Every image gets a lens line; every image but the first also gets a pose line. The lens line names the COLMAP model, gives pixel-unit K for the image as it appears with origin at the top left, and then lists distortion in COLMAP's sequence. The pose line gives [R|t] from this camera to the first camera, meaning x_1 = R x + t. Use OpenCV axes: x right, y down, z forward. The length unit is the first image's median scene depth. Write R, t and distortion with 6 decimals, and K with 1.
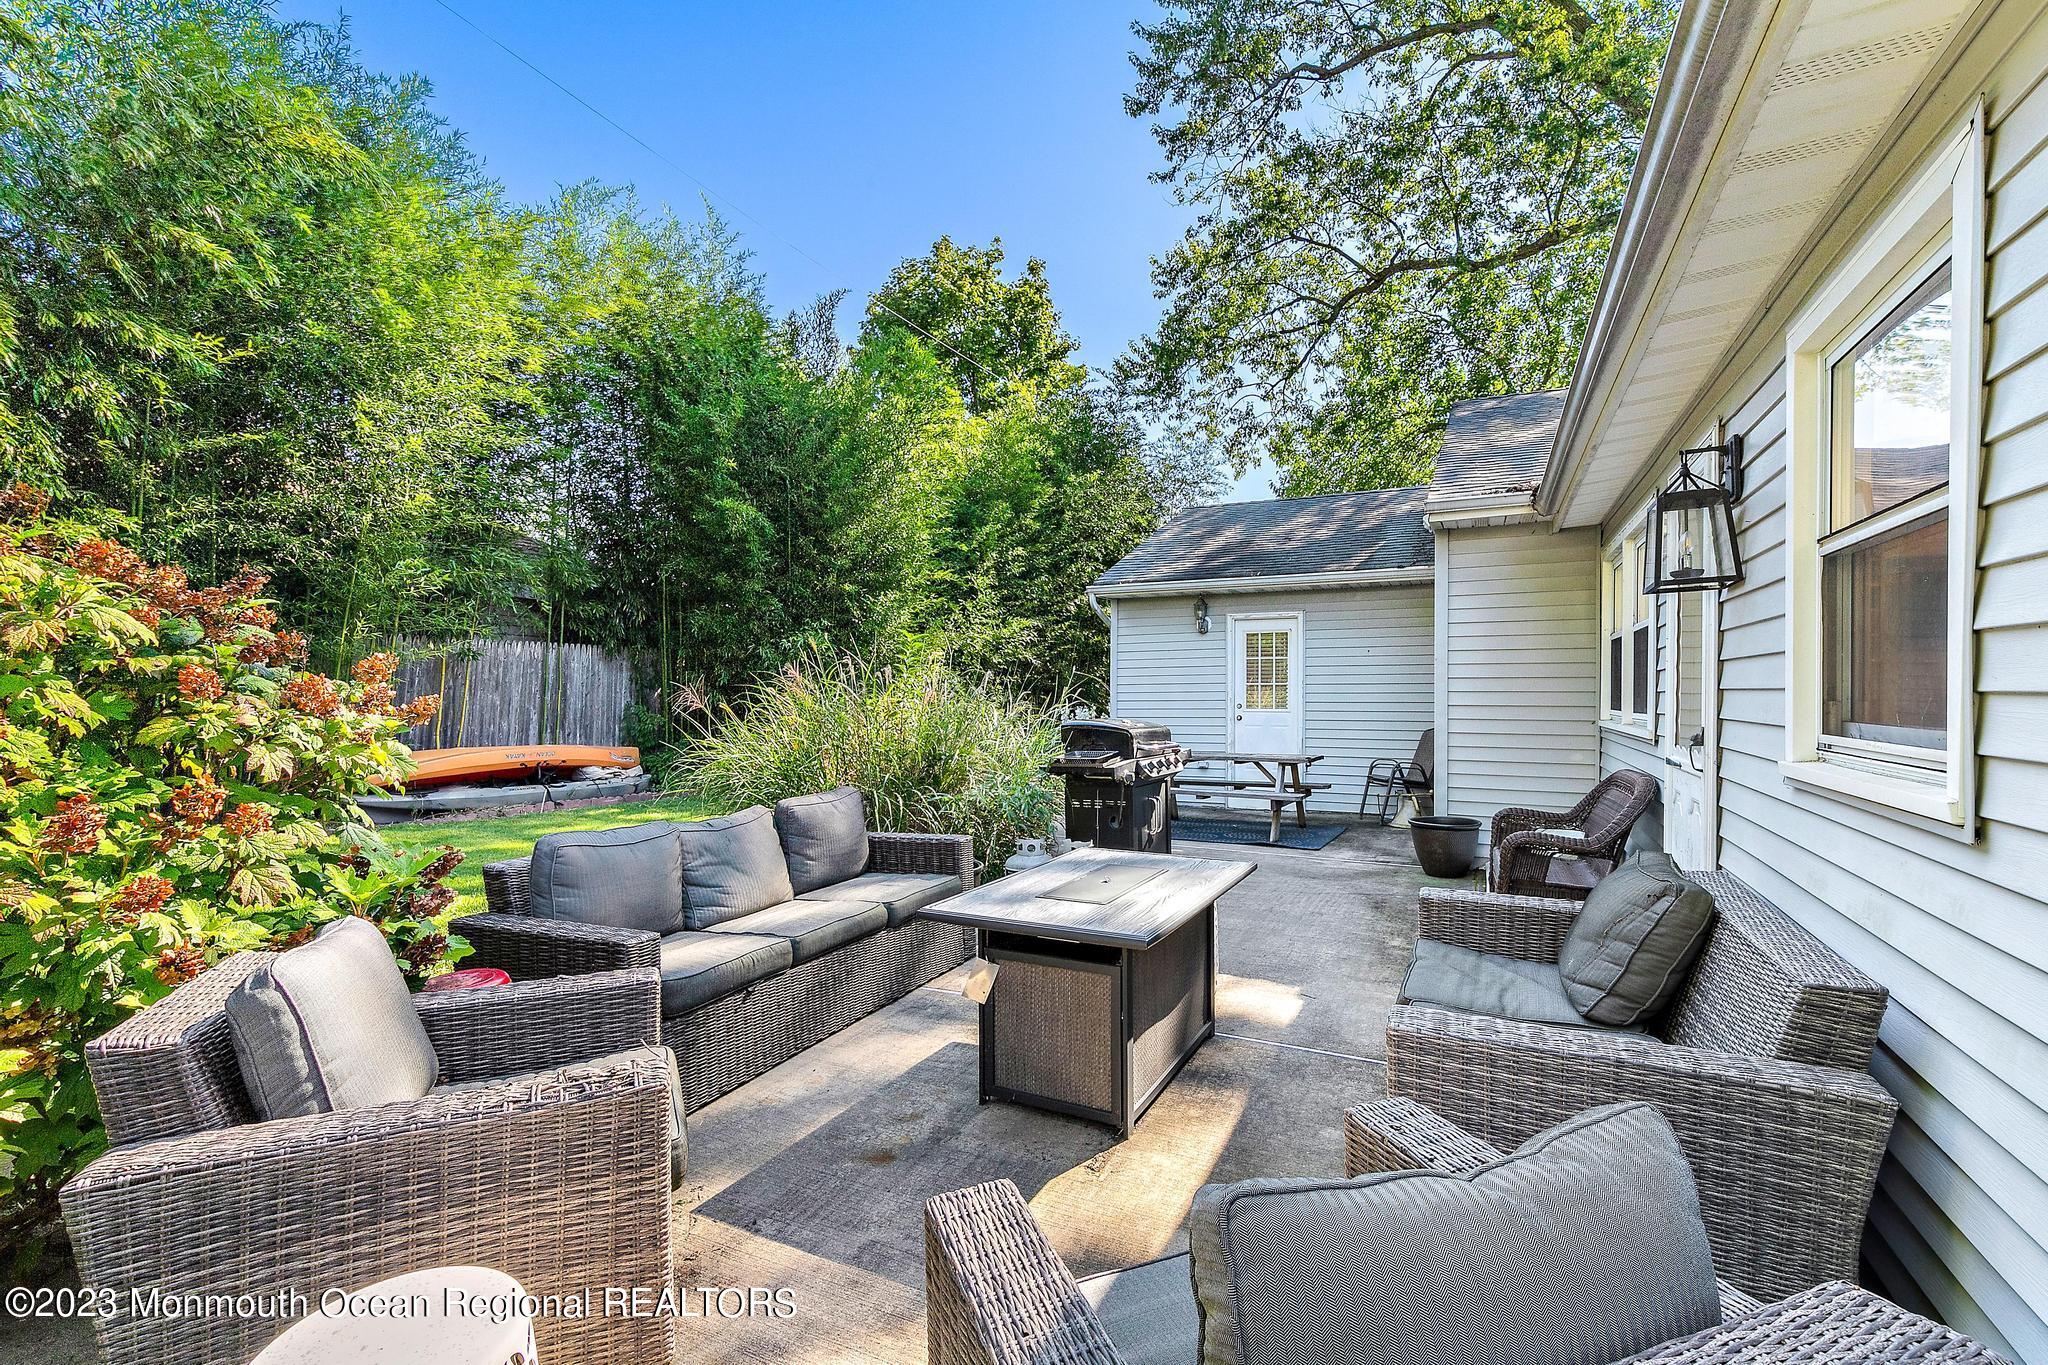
lens RADIAL K [[916.7, 0, 1007.0], [0, 916.7, 712.1], [0, 0, 1]] dist [-0.000408, -0.007037]
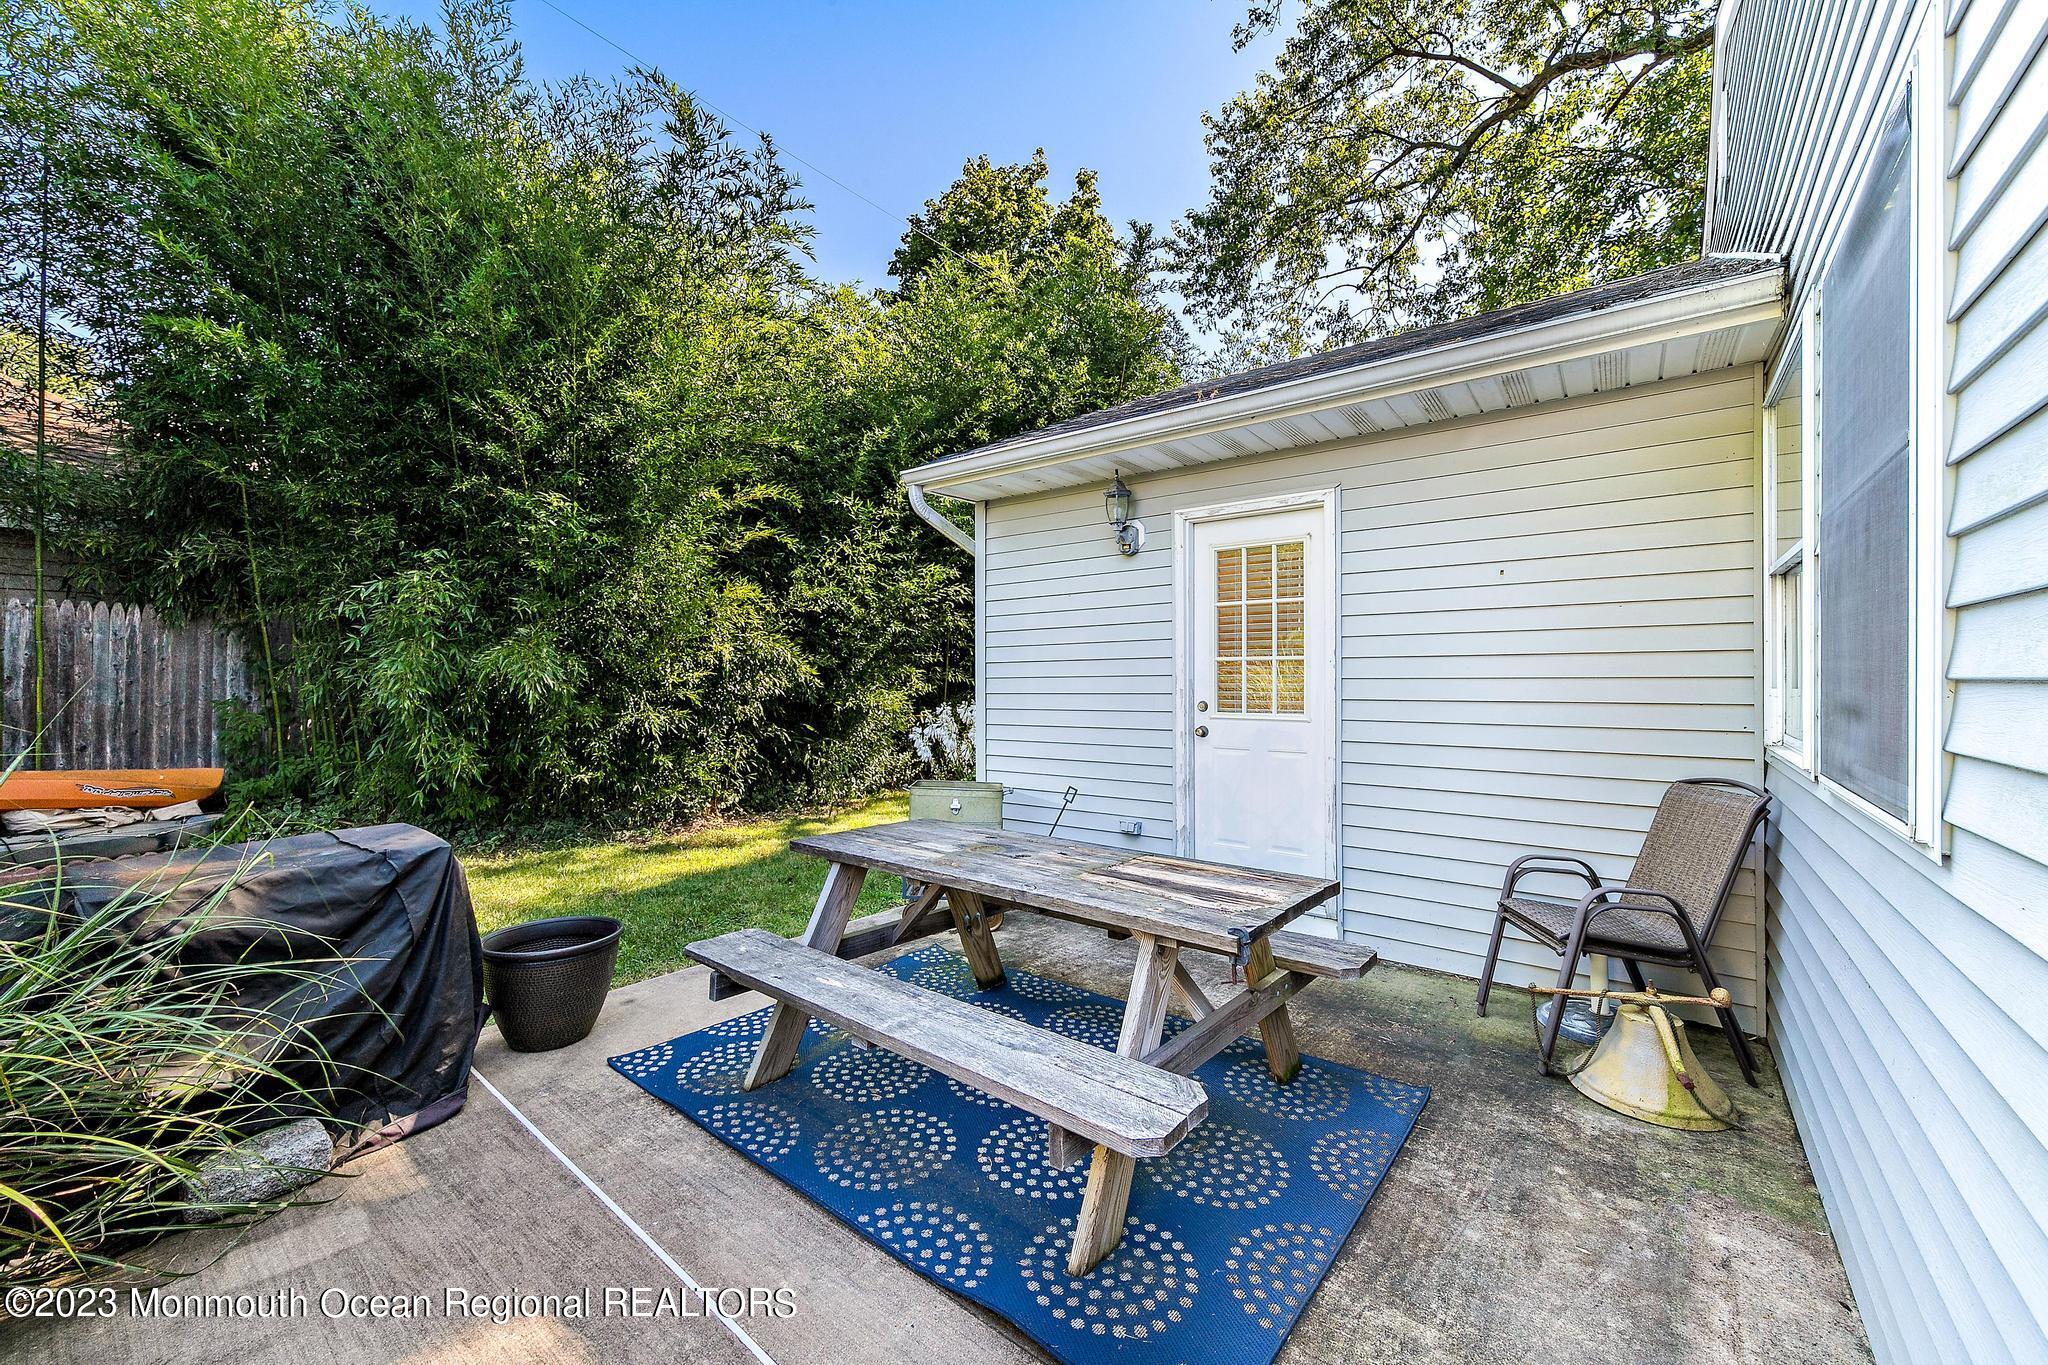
lens RADIAL K [[789.8, 0, 1024.0], [0, 789.8, 682.5], [0, 0, 1]] dist [0.001410, 0.000095]
pose [[0.983275, -0.001935, -0.182117, 0.175731], [-0.000171, 0.999933, -0.011551, -0.010476], [0.182127, 0.011389, 0.983209, 0.434642]]
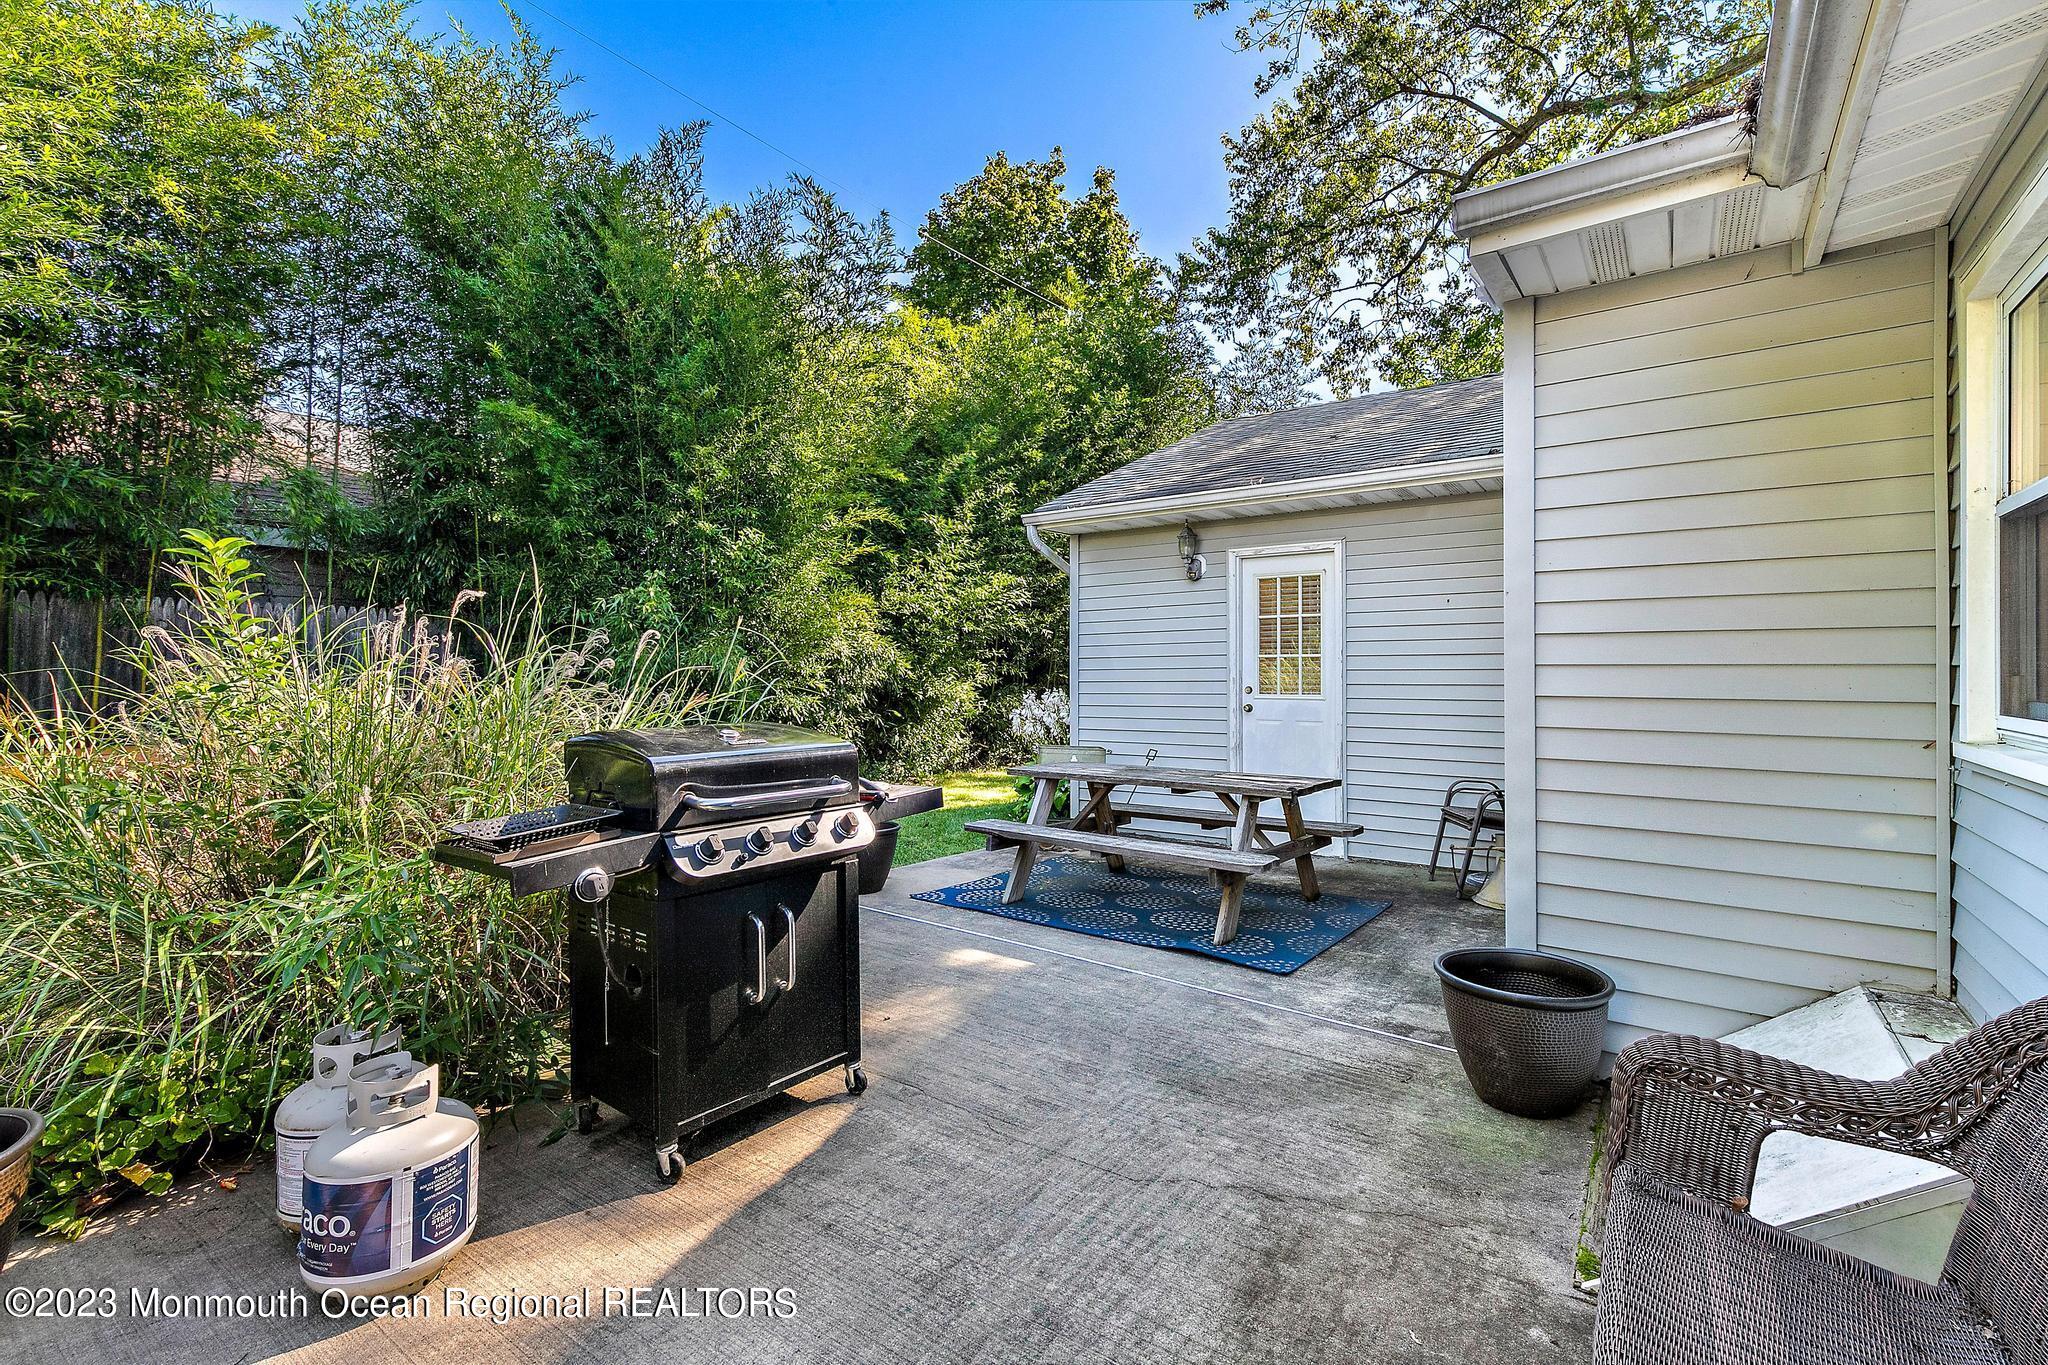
lens RADIAL K [[904.0, 0, 1024.0], [0, 904.0, 682.5], [0, 0, 1]] dist [-0.000052, -0.000236]
pose [[0.988313, 0.000517, -0.152437, 0.143393], [-0.001881, 0.999959, -0.008806, -0.004518], [0.152427, 0.008990, 0.988274, 0.250980]]
